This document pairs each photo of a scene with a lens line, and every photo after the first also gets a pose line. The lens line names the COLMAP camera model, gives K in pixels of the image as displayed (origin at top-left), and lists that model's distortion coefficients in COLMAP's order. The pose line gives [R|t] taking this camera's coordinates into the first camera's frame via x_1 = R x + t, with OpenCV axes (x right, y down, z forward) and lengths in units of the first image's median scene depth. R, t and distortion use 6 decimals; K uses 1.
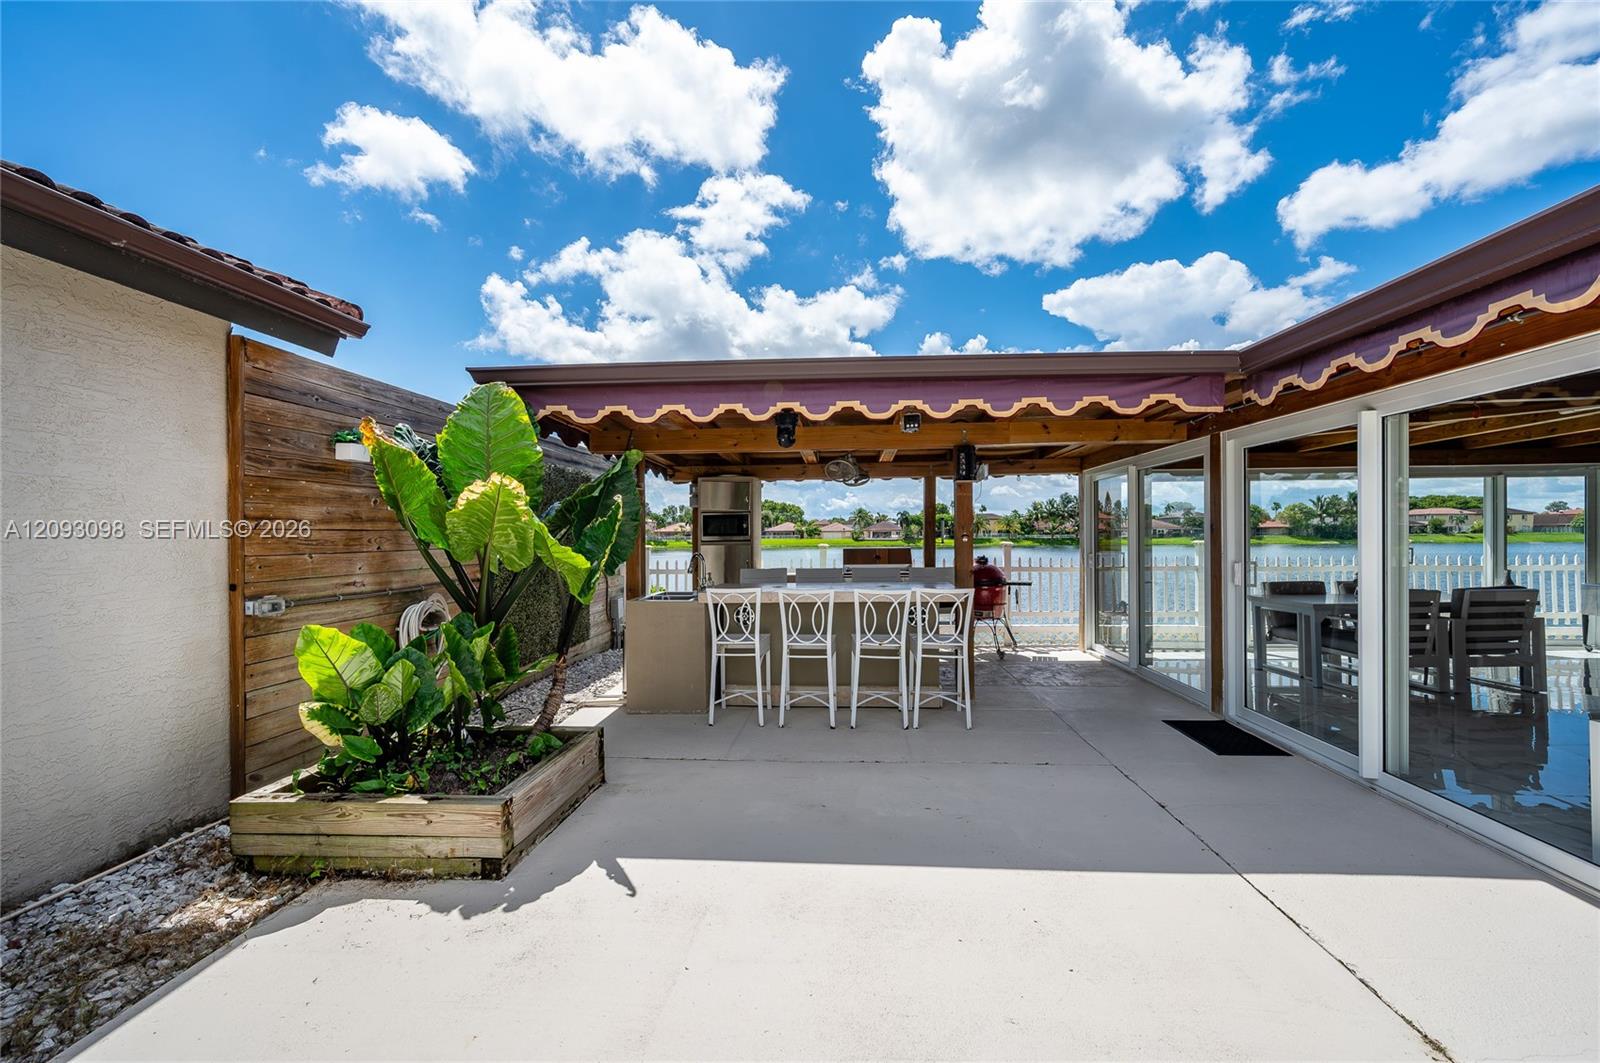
lens RADIAL K [[611.7, 0, 824.3], [0, 611.7, 540.0], [0, 0, 1]] dist [-0.000389, 0.000049]
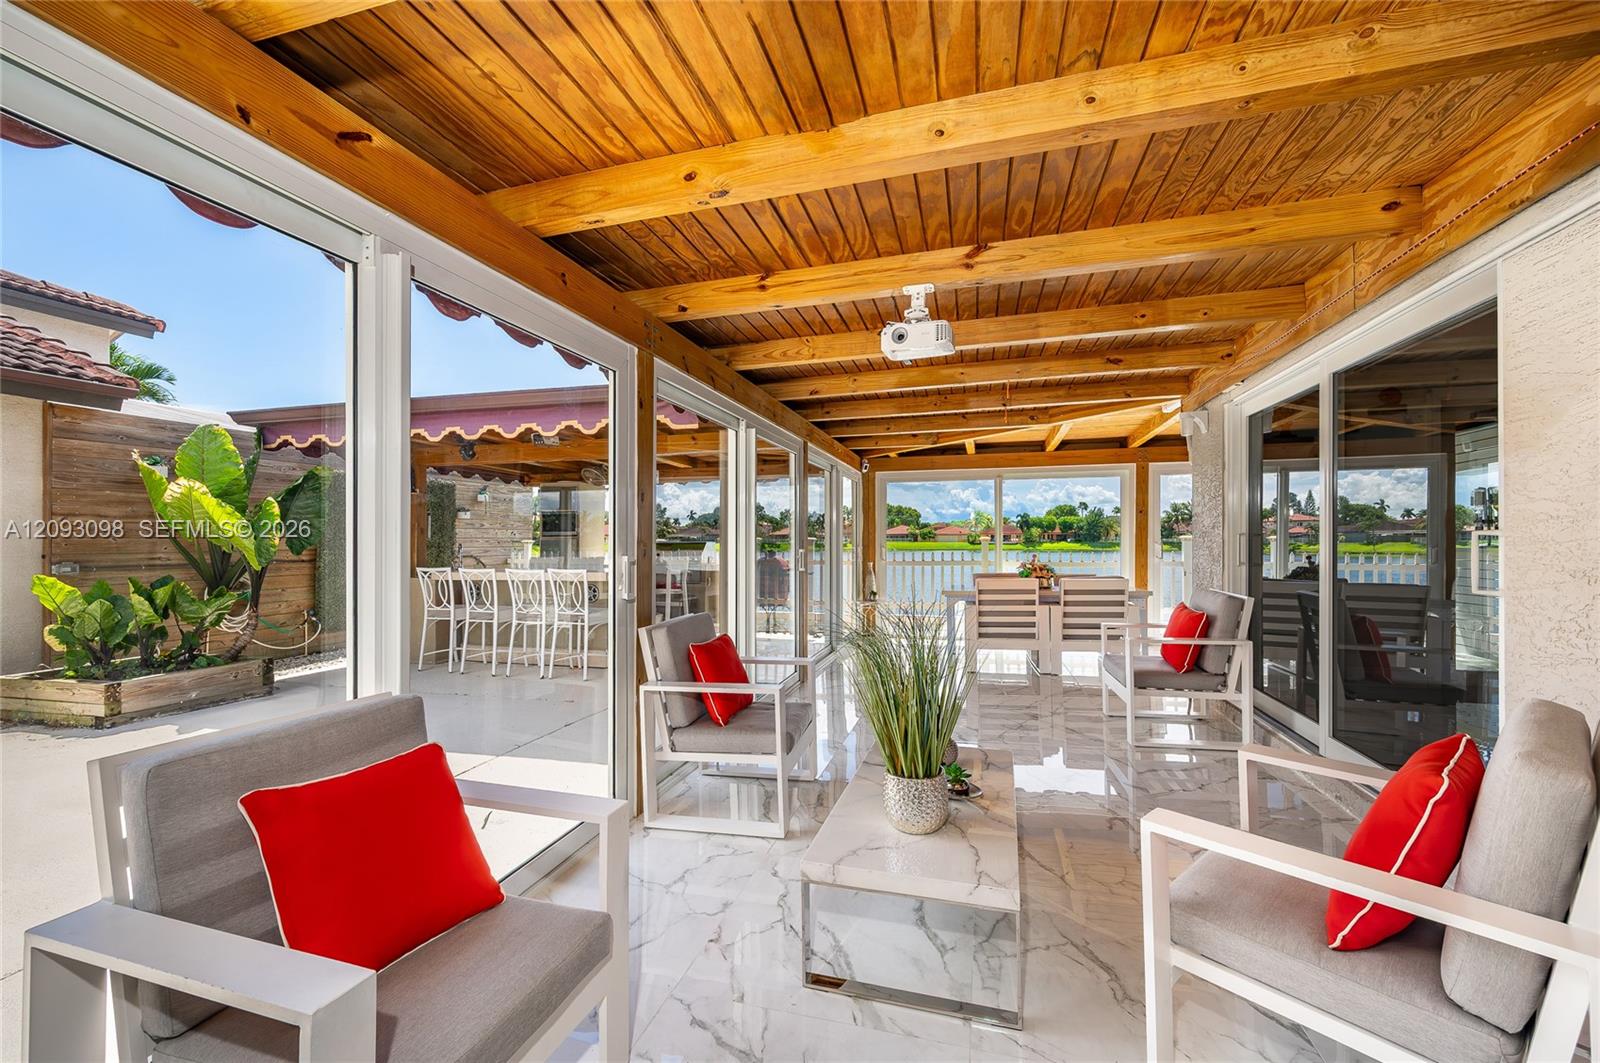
lens RADIAL K [[621.5, 0, 830.3], [0, 621.5, 538.8], [0, 0, 1]] dist [-0.008197, 0.000088]
pose [[0.982970, 0.005566, -0.183682, 1.114150], [-0.006781, 0.999959, -0.005985, 0.020482], [0.183641, 0.007129, 0.982967, -0.180091]]
